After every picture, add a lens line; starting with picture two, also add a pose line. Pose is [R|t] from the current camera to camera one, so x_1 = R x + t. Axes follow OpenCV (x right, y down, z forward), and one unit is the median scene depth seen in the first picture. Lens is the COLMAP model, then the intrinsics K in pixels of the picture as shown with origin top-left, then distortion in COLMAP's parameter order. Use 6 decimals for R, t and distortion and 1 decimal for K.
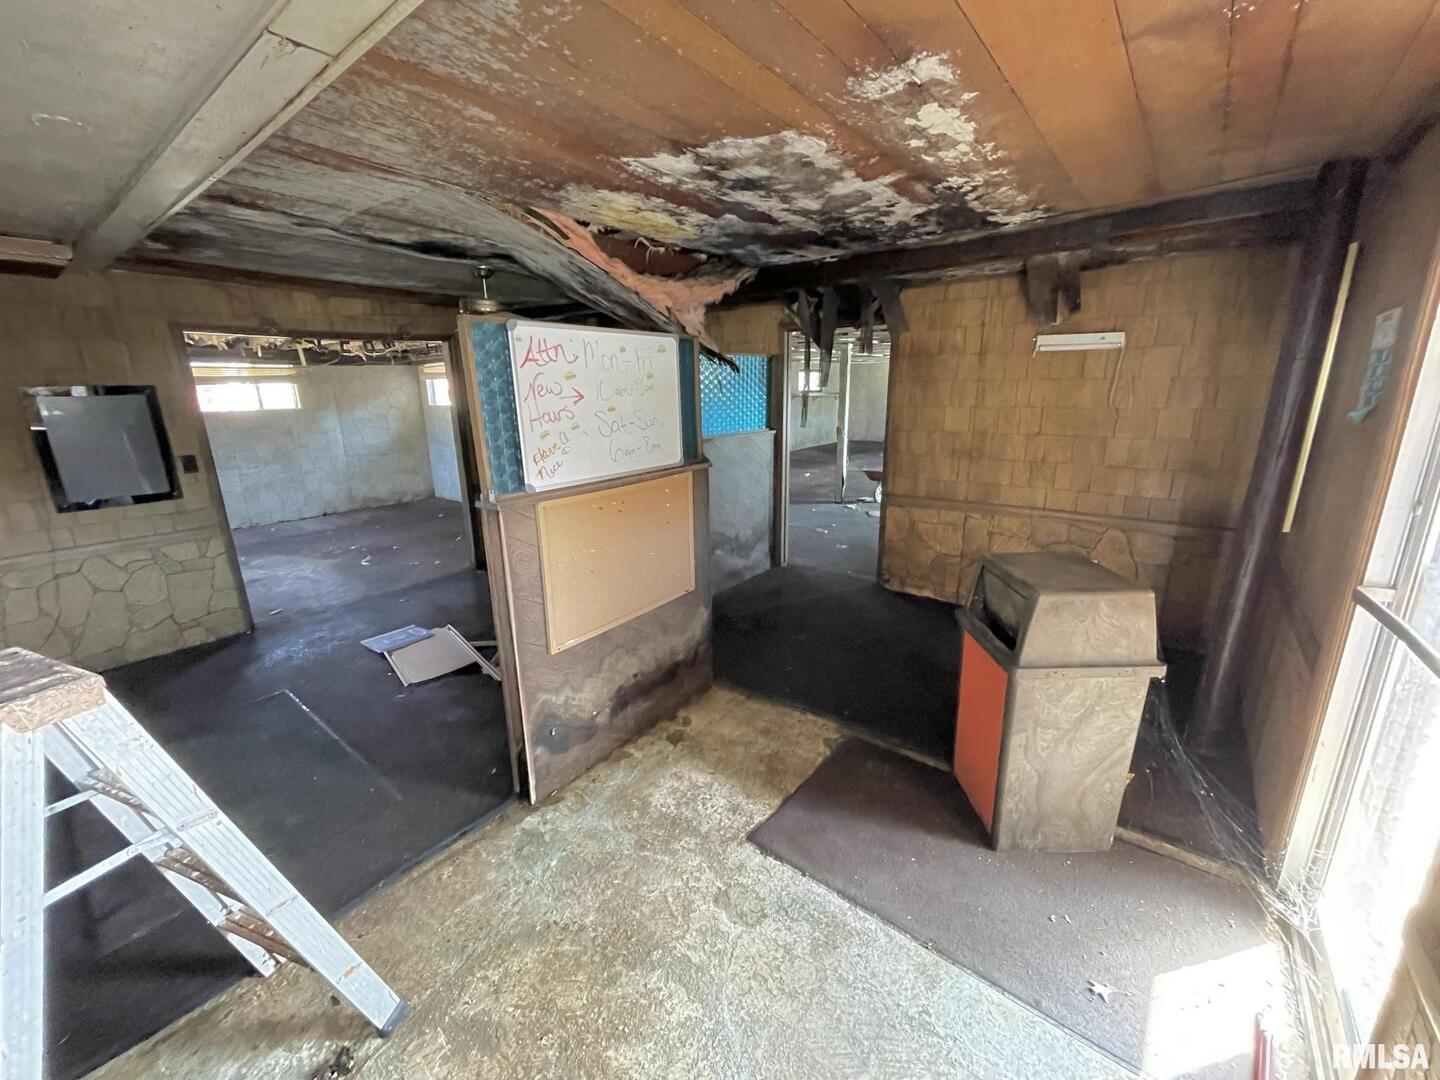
lens RADIAL K [[578.1, 0, 720.0], [0, 578.1, 540.0], [0, 0, 1]] dist [-0.010281, 0.005115]
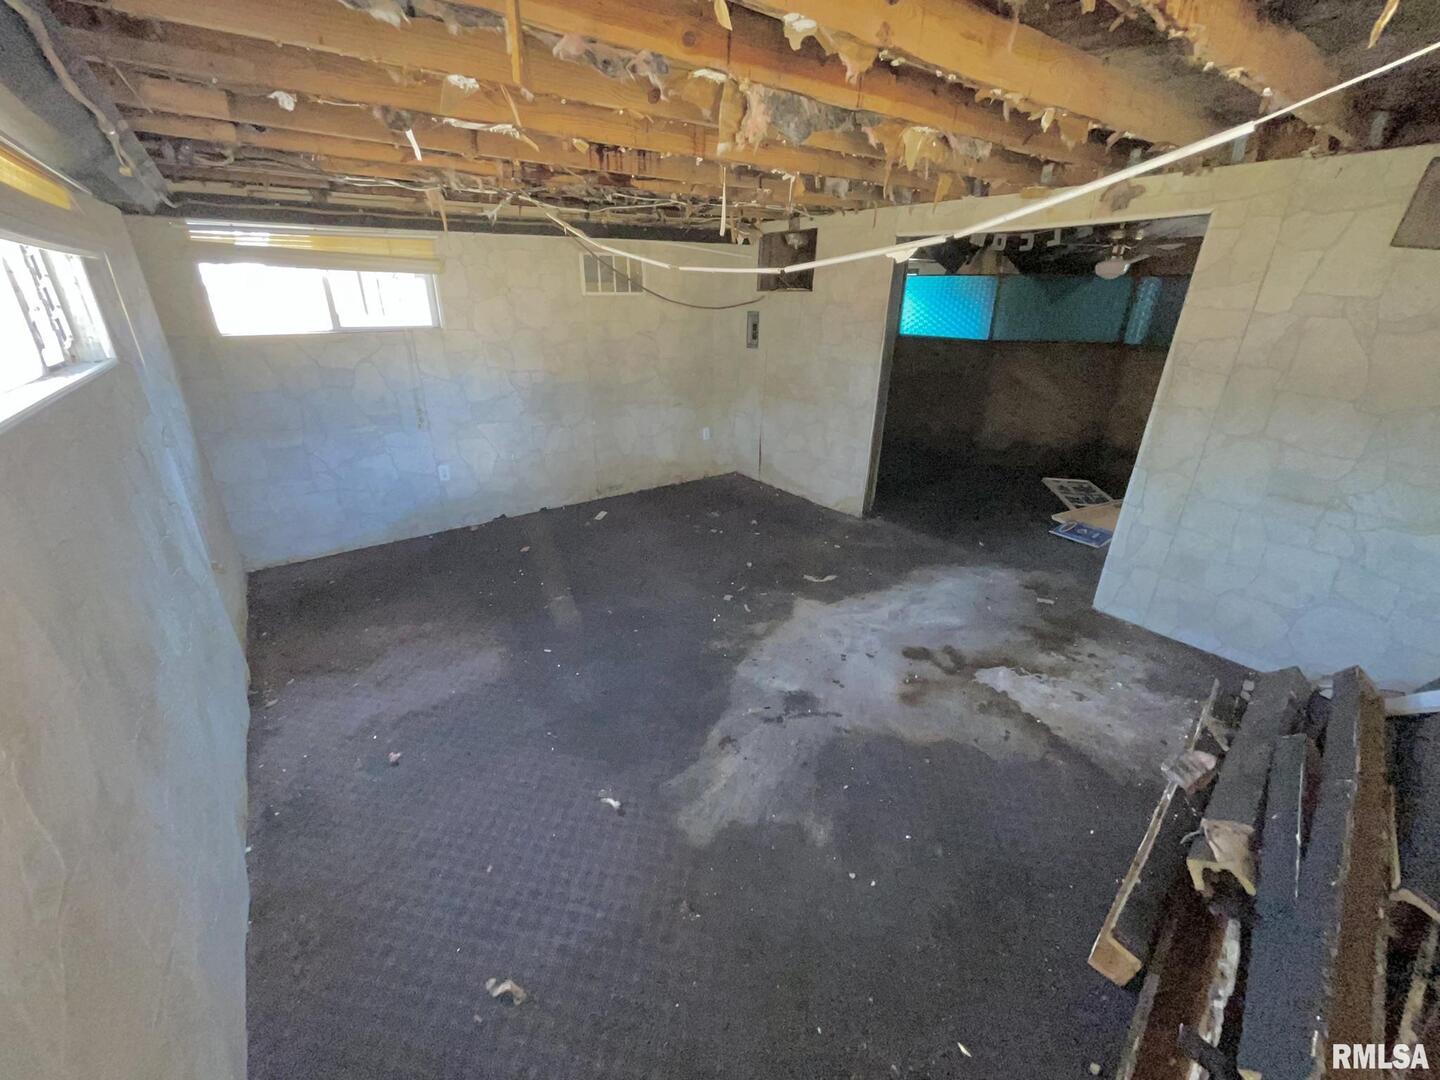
lens RADIAL K [[579.3, 0, 716.2], [0, 579.3, 537.6], [0, 0, 1]] dist [-0.021744, -0.000053]
pose [[0.265107, -0.352366, 0.897528, -2.756704], [0.237419, 0.926030, 0.293429, -0.499904], [-0.934532, 0.135300, 0.329155, 2.051737]]
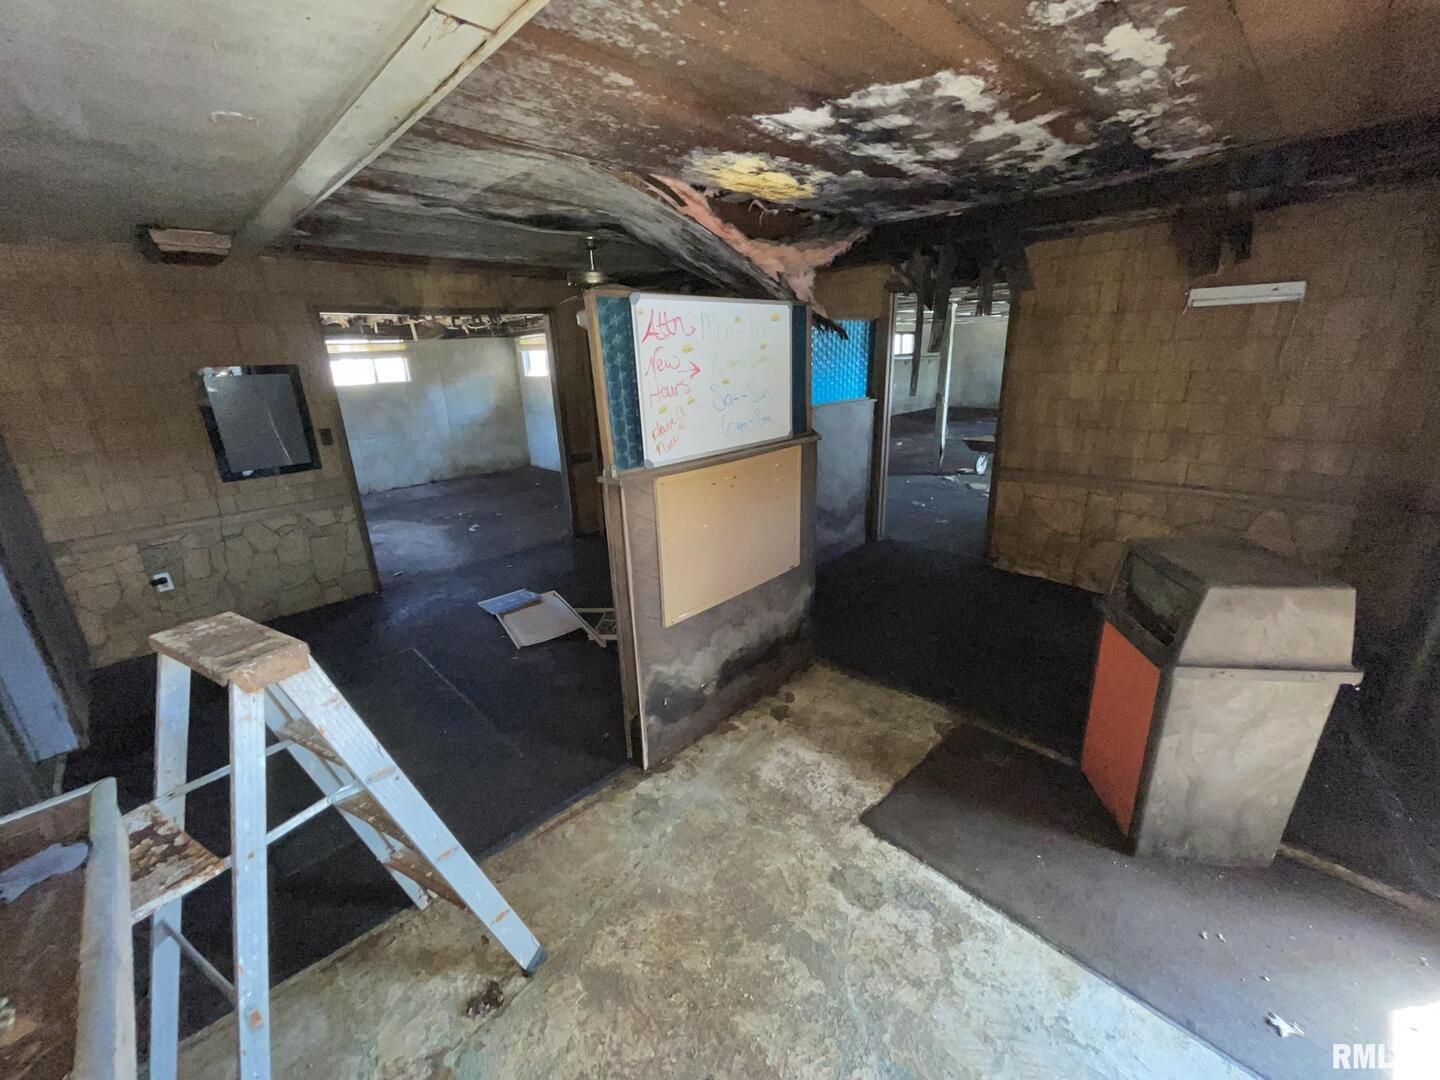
lens RADIAL K [[580.6, 0, 720.2], [0, 580.6, 539.5], [0, 0, 1]] dist [-0.013478, 0.009034]
pose [[0.991507, 0.020696, -0.128400, -0.061451], [-0.013782, 0.998418, 0.054511, -0.012247], [0.129325, -0.052278, 0.990223, 0.009289]]
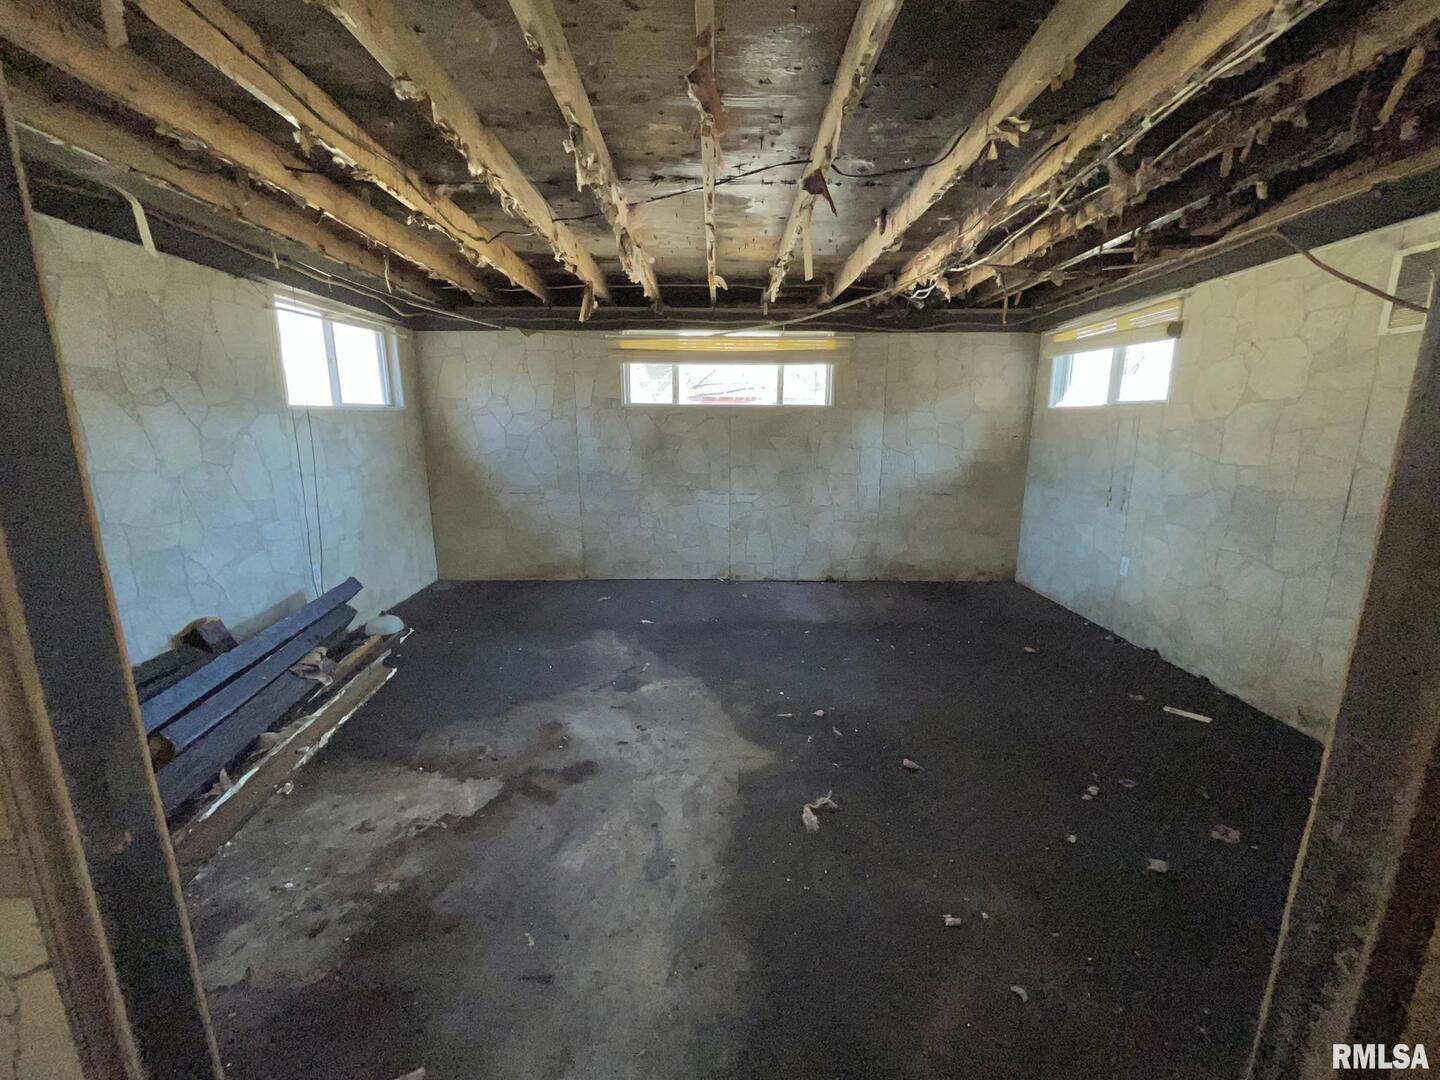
lens RADIAL K [[578.1, 0, 720.0], [0, 578.1, 540.0], [0, 0, 1]] dist [-0.010281, 0.005115]
pose [[0.619680, 0.176730, -0.764698, -0.945867], [-0.215288, 0.975222, 0.050923, -0.290959], [0.754750, 0.133075, 0.642373, 1.632080]]
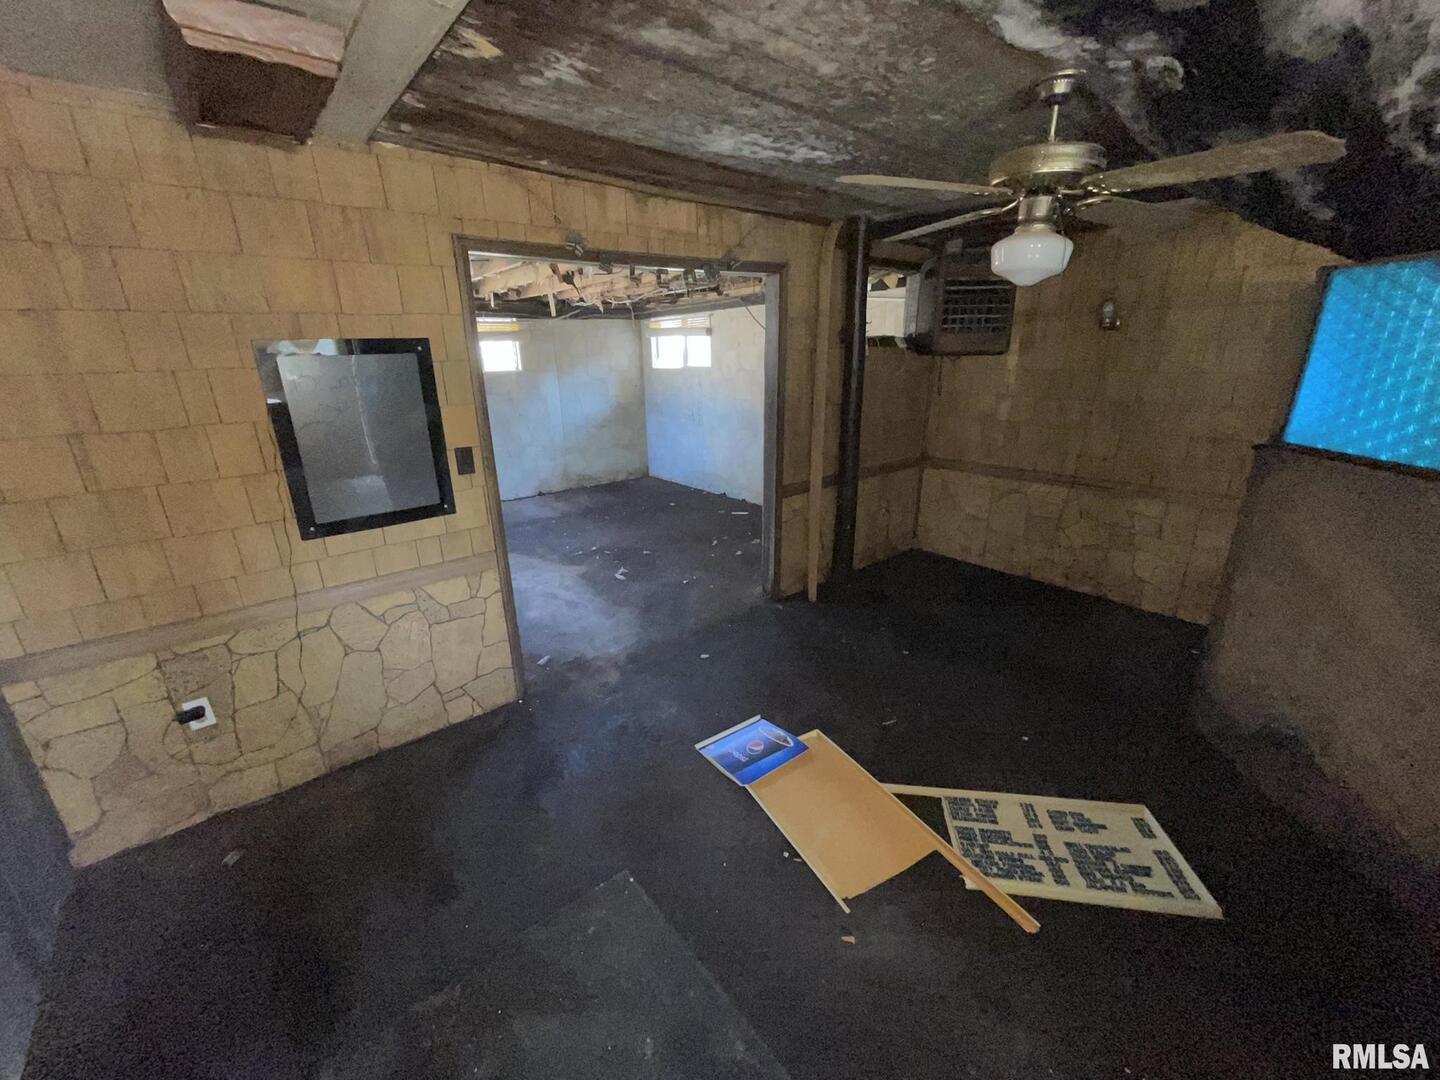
lens RADIAL K [[578.1, 0, 720.0], [0, 578.1, 540.0], [0, 0, 1]] dist [-0.010281, 0.005115]
pose [[0.977037, 0.067634, -0.202052, -0.754691], [-0.055082, 0.996224, 0.067116, -0.154739], [0.205828, -0.054446, 0.977072, 0.624613]]
